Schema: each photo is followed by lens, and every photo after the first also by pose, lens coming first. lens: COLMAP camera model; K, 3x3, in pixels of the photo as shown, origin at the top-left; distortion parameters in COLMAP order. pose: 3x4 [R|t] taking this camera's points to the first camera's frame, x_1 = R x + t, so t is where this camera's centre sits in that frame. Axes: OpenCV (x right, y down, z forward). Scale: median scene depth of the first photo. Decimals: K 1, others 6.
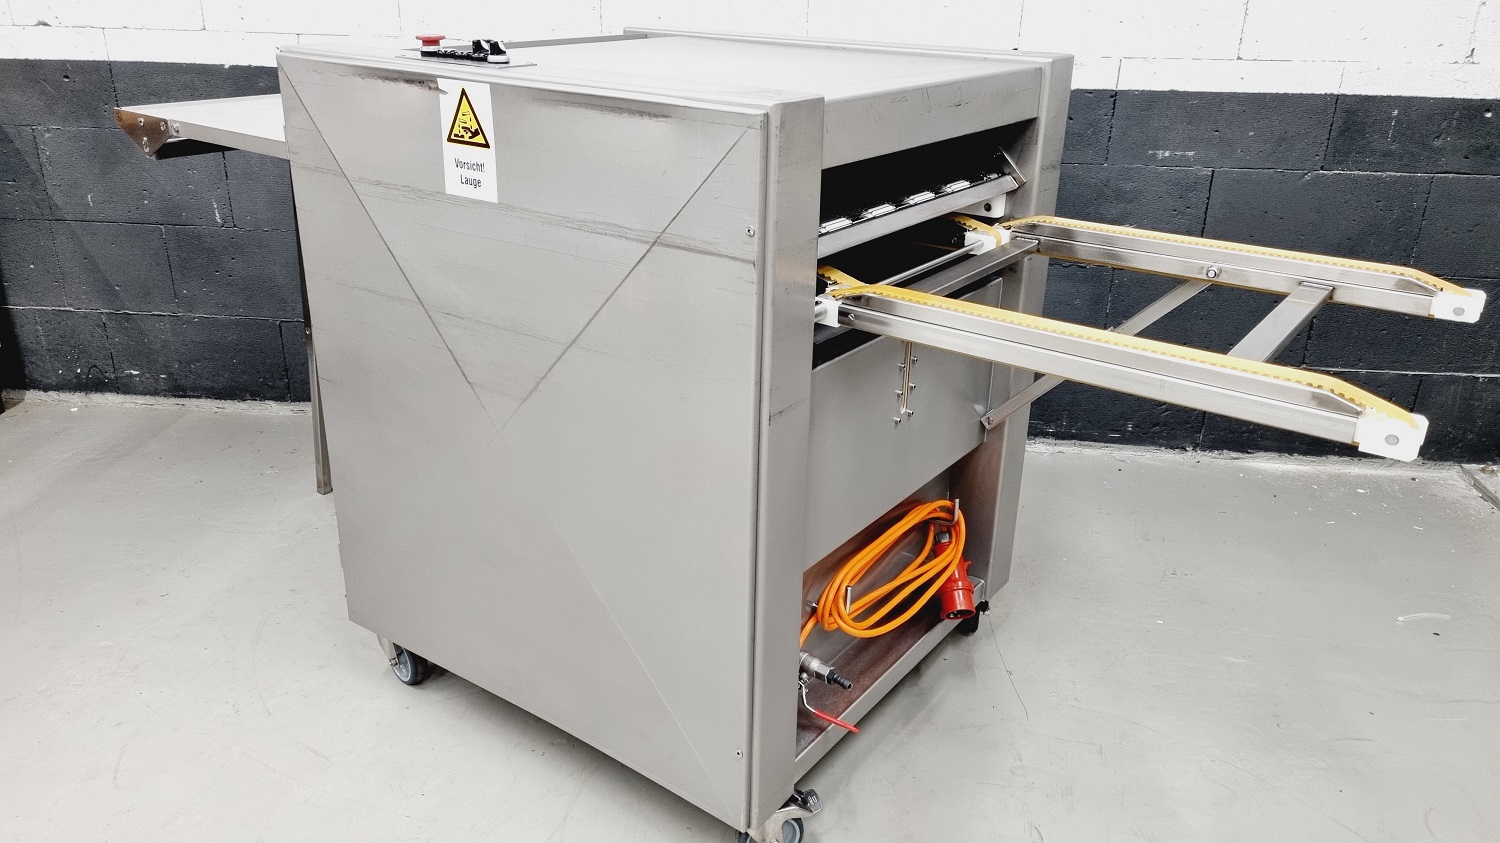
lens RADIAL K [[1100.2, 0, 752.1], [0, 1100.2, 415.4], [0, 0, 1]] dist [0.052911, -0.041257]
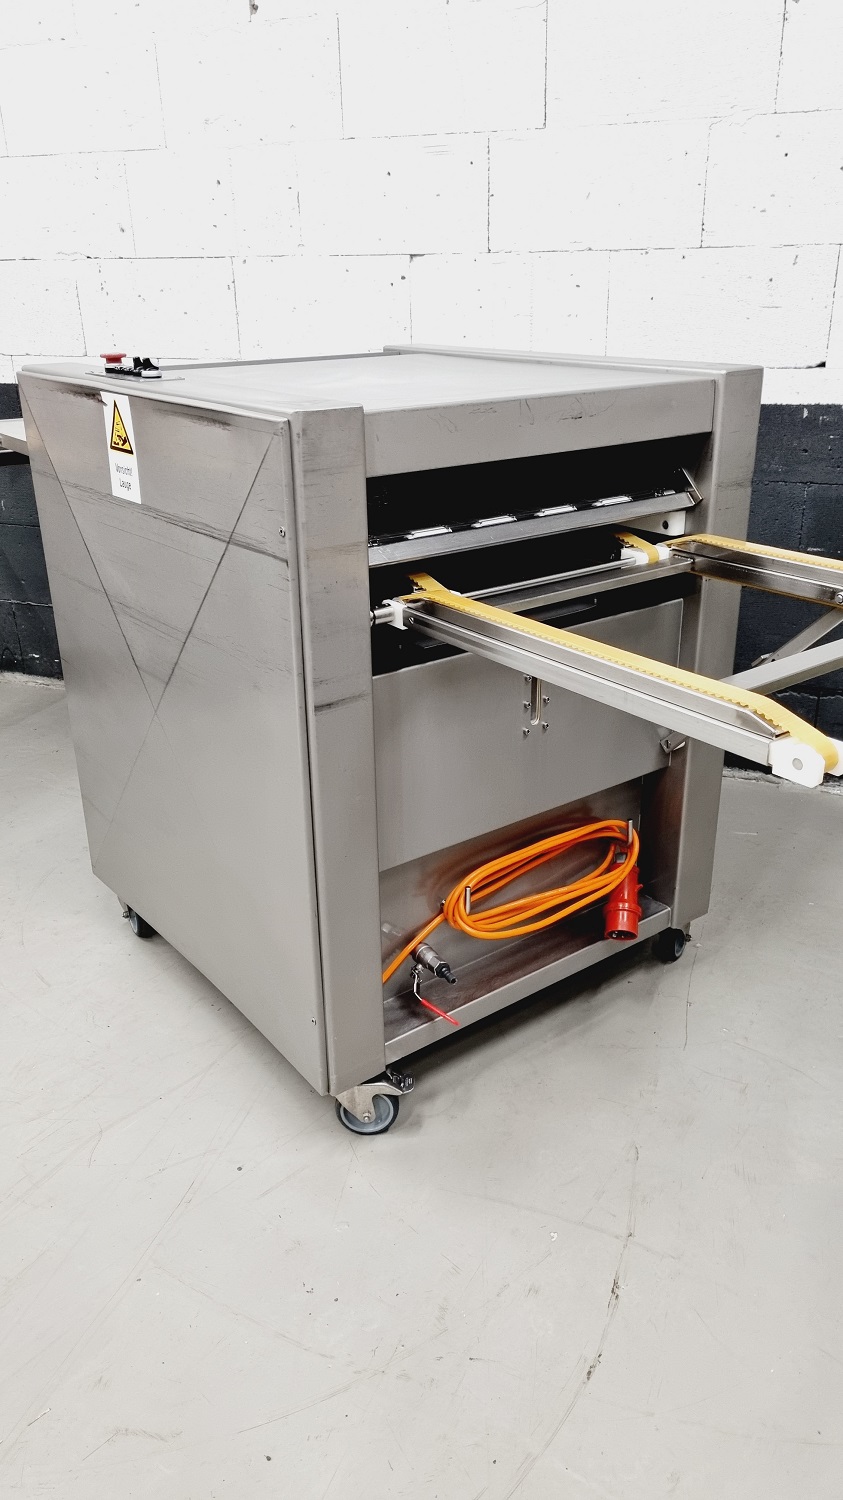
lens RADIAL K [[1100.2, 0, 446.7], [0, 1100.2, 777.8], [0, 0, 1]] dist [0.052911, -0.041257]
pose [[0.959706, 0.087759, -0.266950, 0.315399], [-0.079594, 0.995972, 0.041275, 0.010654], [0.269497, -0.018364, 0.962826, -0.001908]]
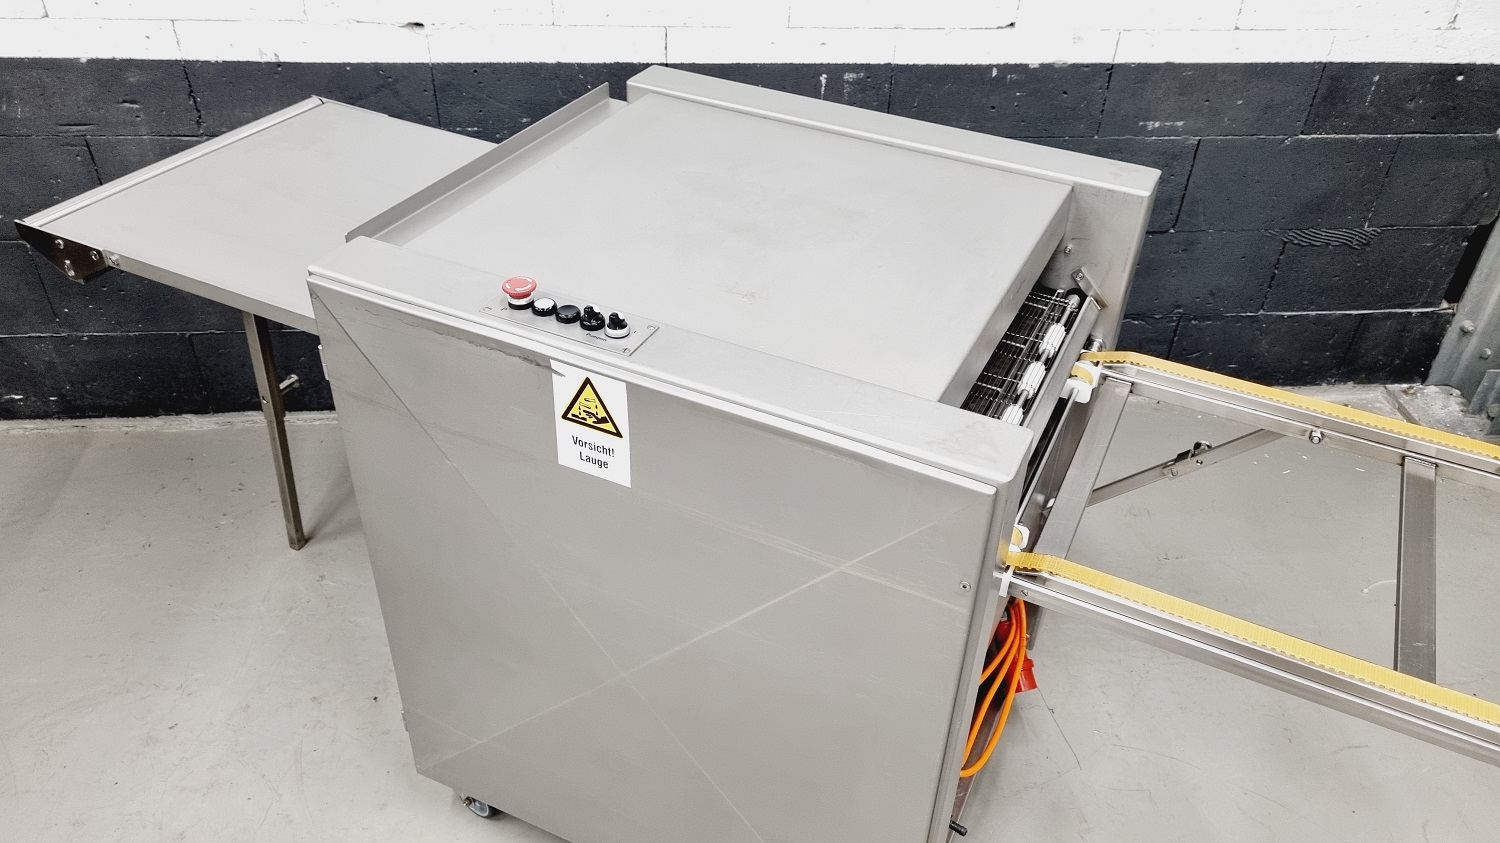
lens RADIAL K [[1100.2, 0, 764.9], [0, 1100.2, 409.0], [0, 0, 1]] dist [0.052911, -0.041257]
pose [[0.983476, -0.092889, 0.155390, -0.206525], [0.052667, 0.968009, 0.245324, -0.378100], [-0.173207, -0.233087, 0.956906, 0.109270]]
